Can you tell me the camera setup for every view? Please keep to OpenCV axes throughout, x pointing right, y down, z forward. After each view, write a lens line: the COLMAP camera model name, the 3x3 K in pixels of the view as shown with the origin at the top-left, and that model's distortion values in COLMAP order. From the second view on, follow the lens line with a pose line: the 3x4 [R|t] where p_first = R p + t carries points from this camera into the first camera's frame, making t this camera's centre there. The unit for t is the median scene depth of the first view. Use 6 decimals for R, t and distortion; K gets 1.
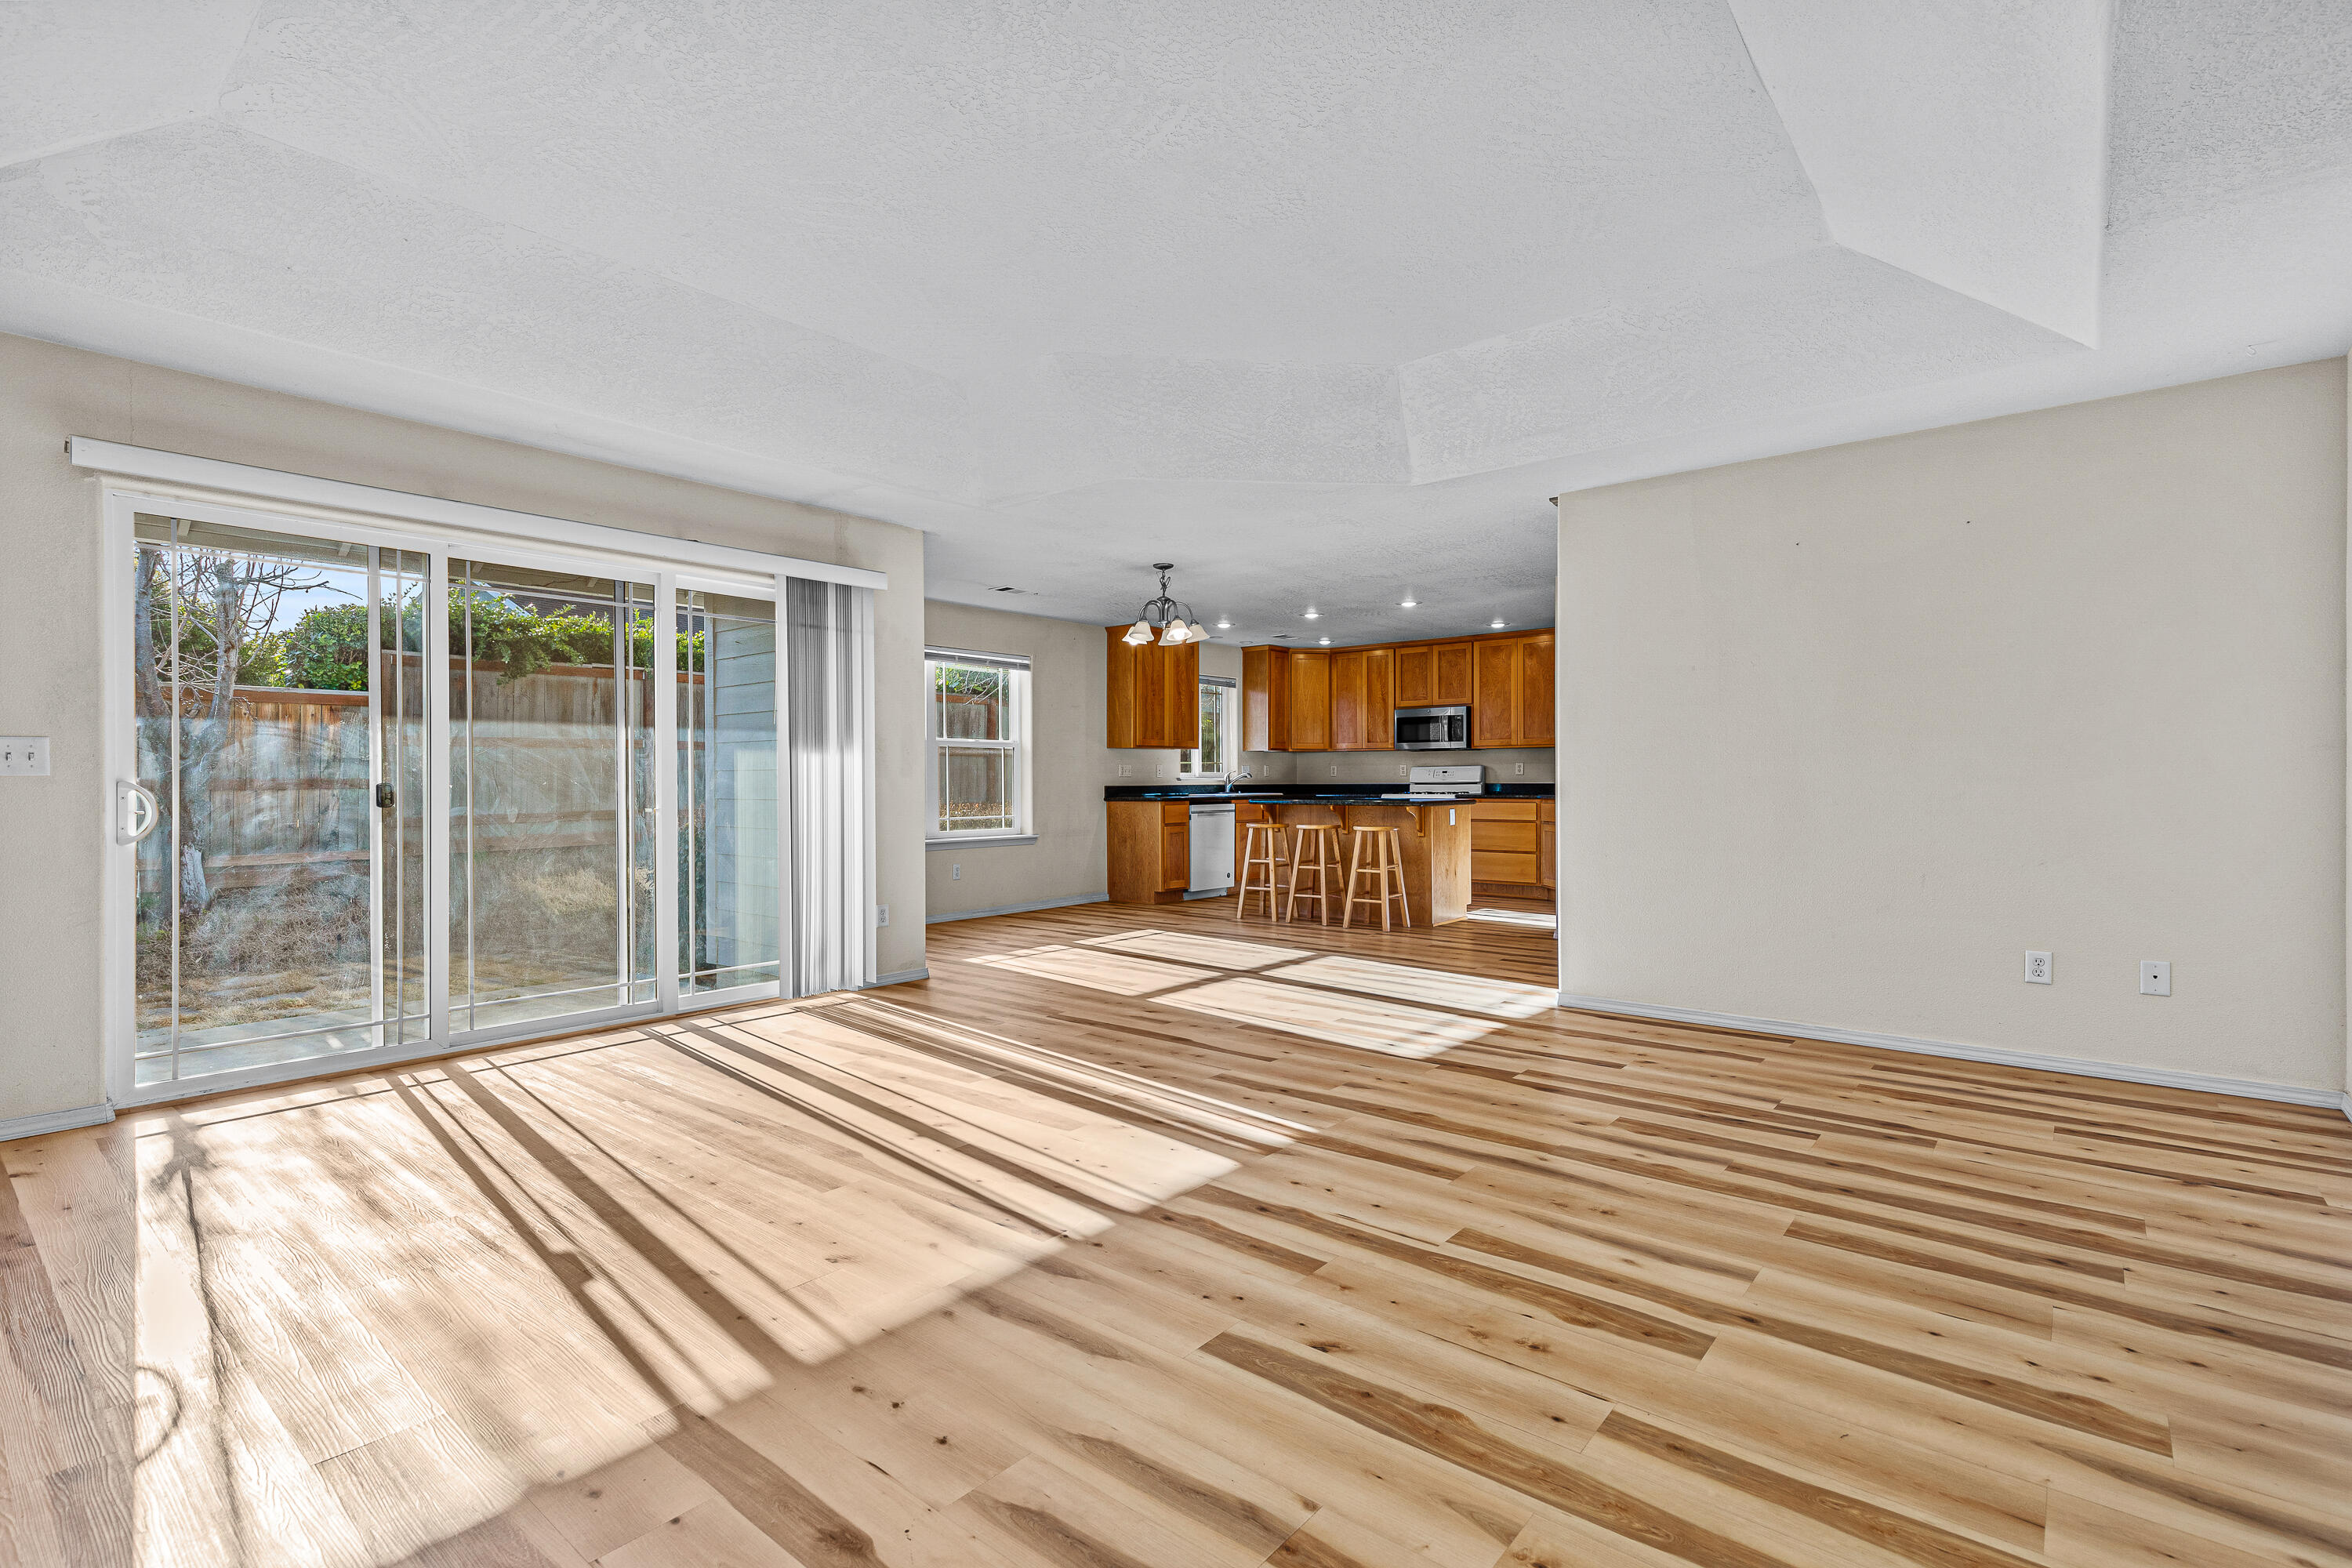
lens RADIAL K [[1081.4, 0, 1082.3], [0, 1081.4, 777.2], [0, 0, 1]] dist [0.009149, -0.000284]
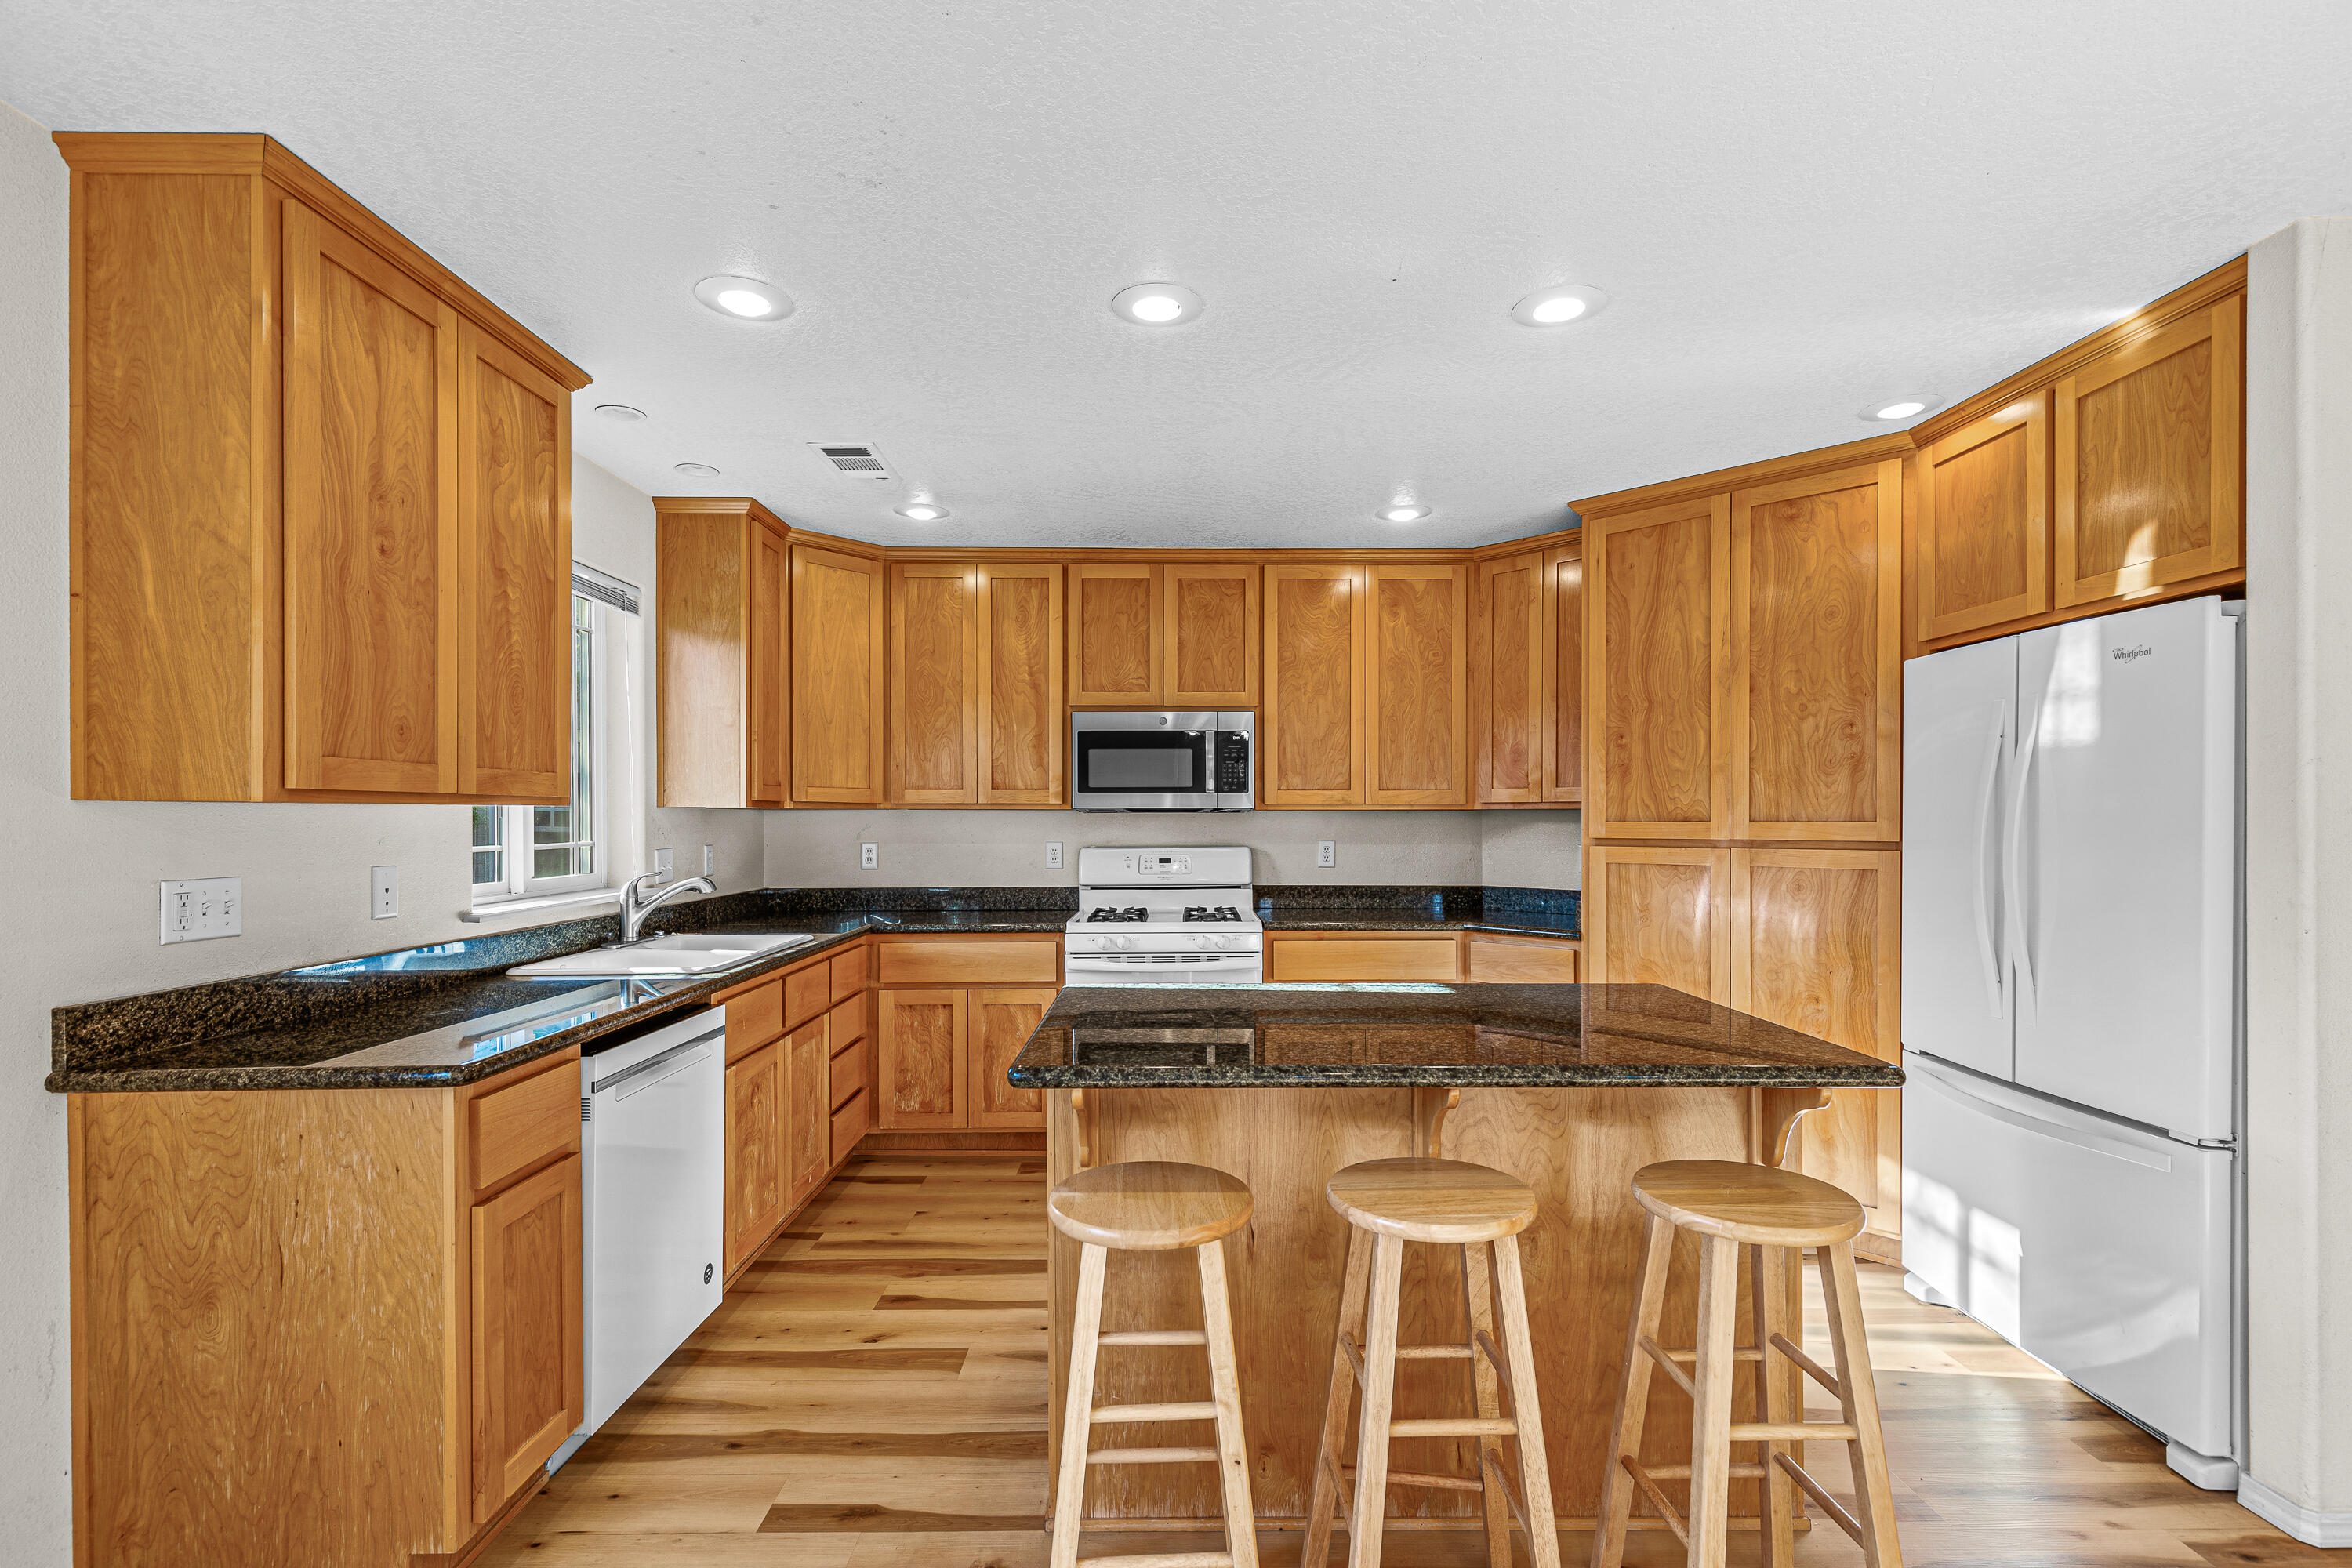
lens RADIAL K [[1081.4, 0, 1146.2], [0, 1081.4, 816.3], [0, 0, 1]] dist [0.009149, -0.000284]
pose [[0.715498, 0.001208, 0.698614, 0.024297], [-0.002384, 0.999997, 0.000712, -0.024820], [-0.698611, -0.002175, 0.715498, 0.742217]]
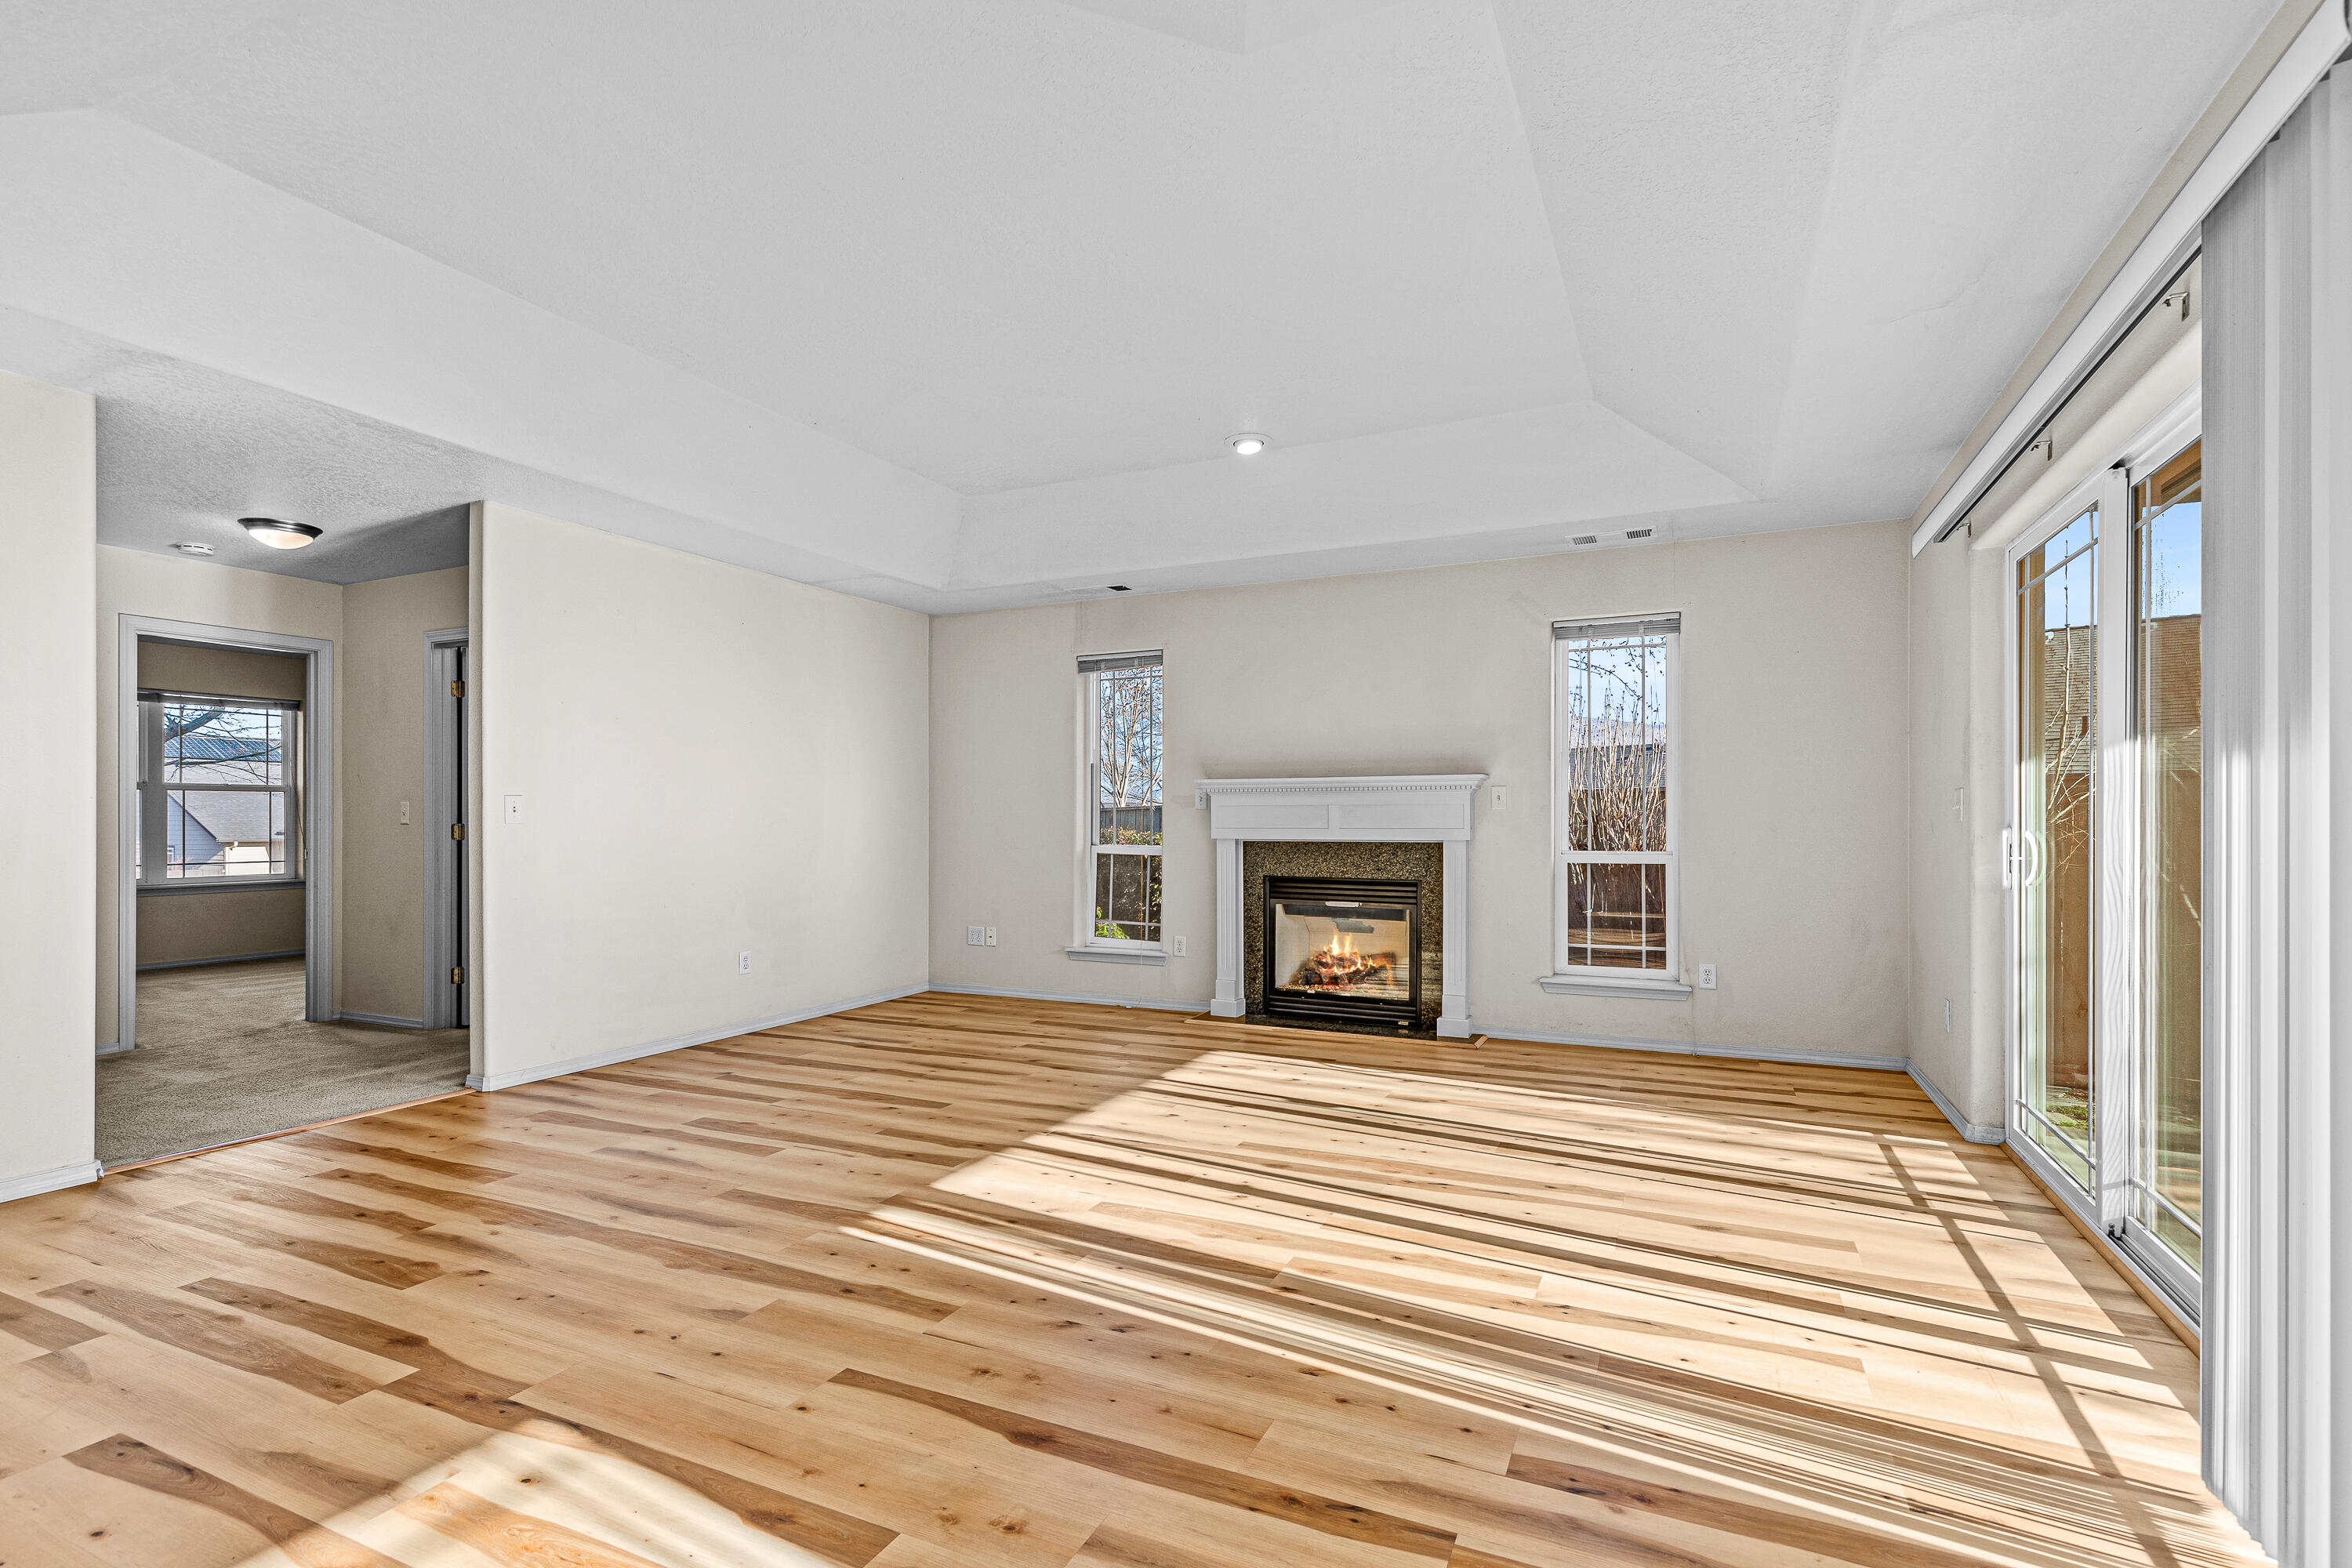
lens RADIAL K [[1081.4, 0, 1176.1], [0, 1081.4, 808.3], [0, 0, 1]] dist [0.009149, -0.000284]
pose [[-0.943645, 0.002858, -0.330947, 0.197211], [0.006772, 0.999920, -0.010677, -0.008109], [0.330890, -0.012316, -0.943589, 1.571446]]
